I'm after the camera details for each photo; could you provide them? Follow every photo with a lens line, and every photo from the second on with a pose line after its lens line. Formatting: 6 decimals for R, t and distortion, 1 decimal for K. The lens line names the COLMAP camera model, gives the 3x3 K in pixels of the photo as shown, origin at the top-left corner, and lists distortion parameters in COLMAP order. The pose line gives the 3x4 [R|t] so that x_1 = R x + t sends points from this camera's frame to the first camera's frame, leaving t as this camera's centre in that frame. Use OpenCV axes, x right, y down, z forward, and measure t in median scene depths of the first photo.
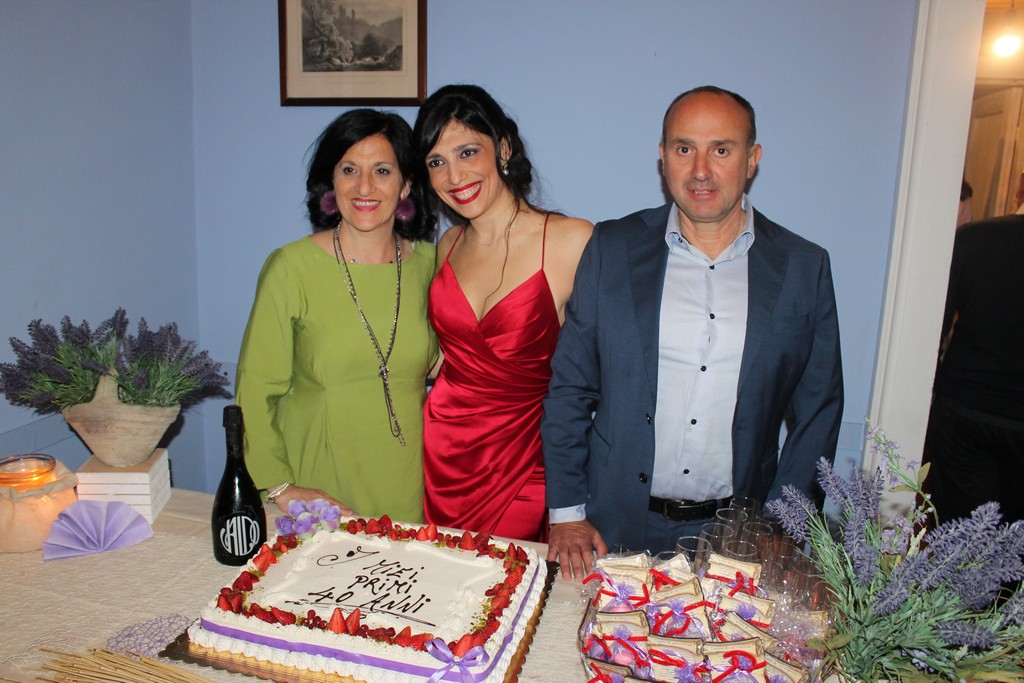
lens RADIAL K [[846.8, 0, 510.8], [0, 846.8, 350.1], [0, 0, 1]] dist [-0.153354, 0.123620]
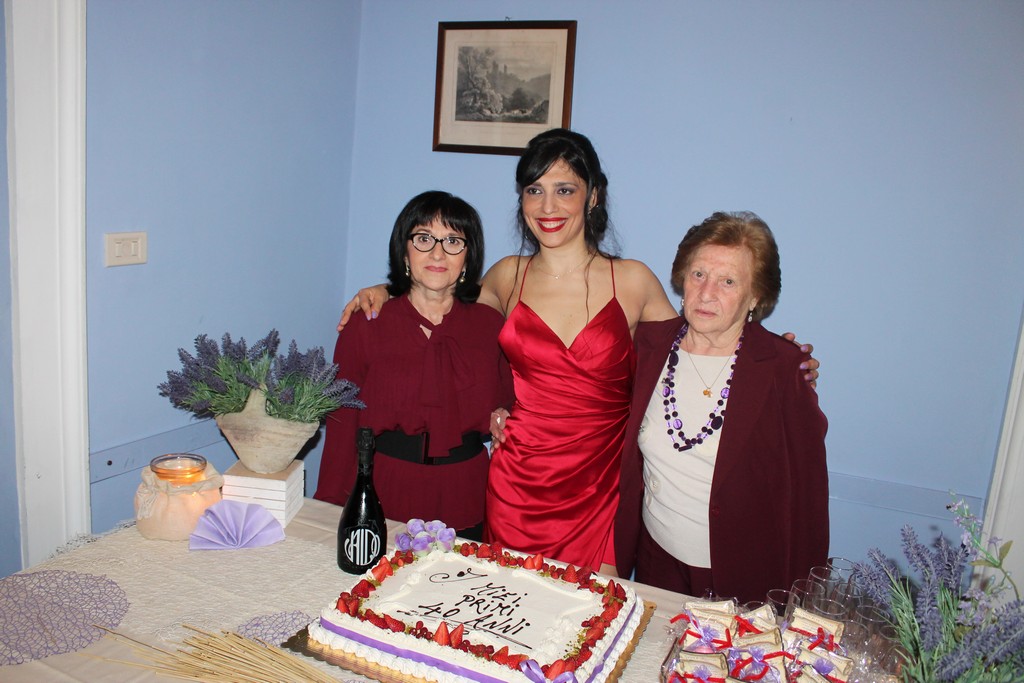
lens RADIAL K [[846.8, 0, 515.5], [0, 846.8, 343.3], [0, 0, 1]] dist [-0.153354, 0.123620]
pose [[0.985538, 0.071940, -0.153424, 0.021562], [-0.079933, 0.995711, -0.046578, -0.007561], [0.149415, 0.058168, 0.987062, -0.071121]]
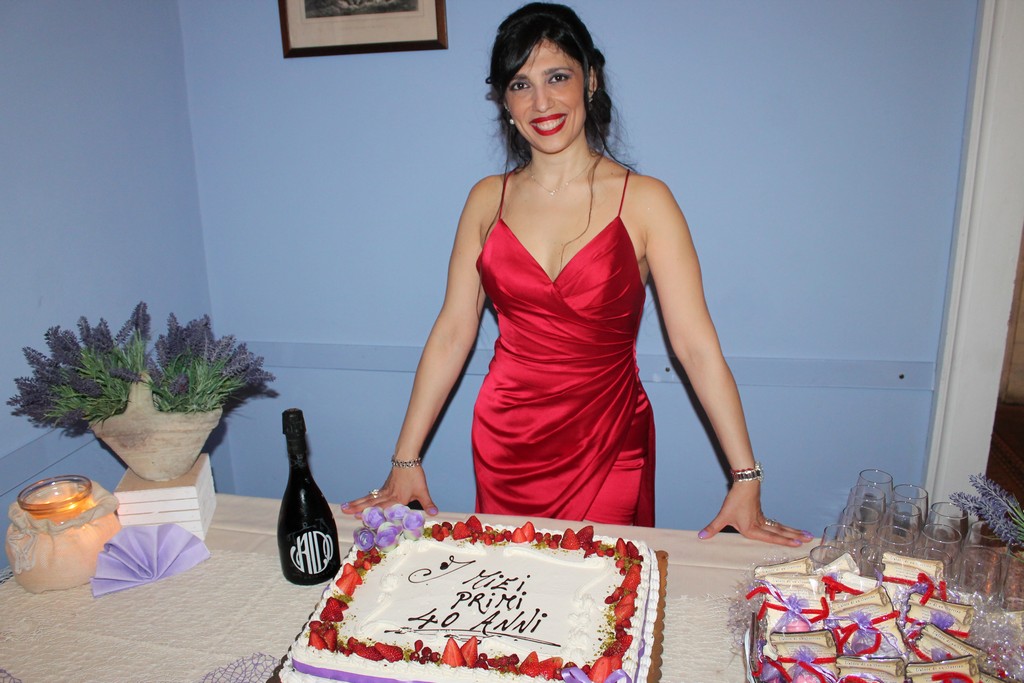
lens RADIAL K [[846.8, 0, 514.8], [0, 846.8, 346.8], [0, 0, 1]] dist [-0.153354, 0.123620]
pose [[0.997033, -0.072201, 0.026689, -0.123746], [0.070020, 0.994709, 0.075179, -0.052458], [-0.031976, -0.073088, 0.996813, 0.118739]]
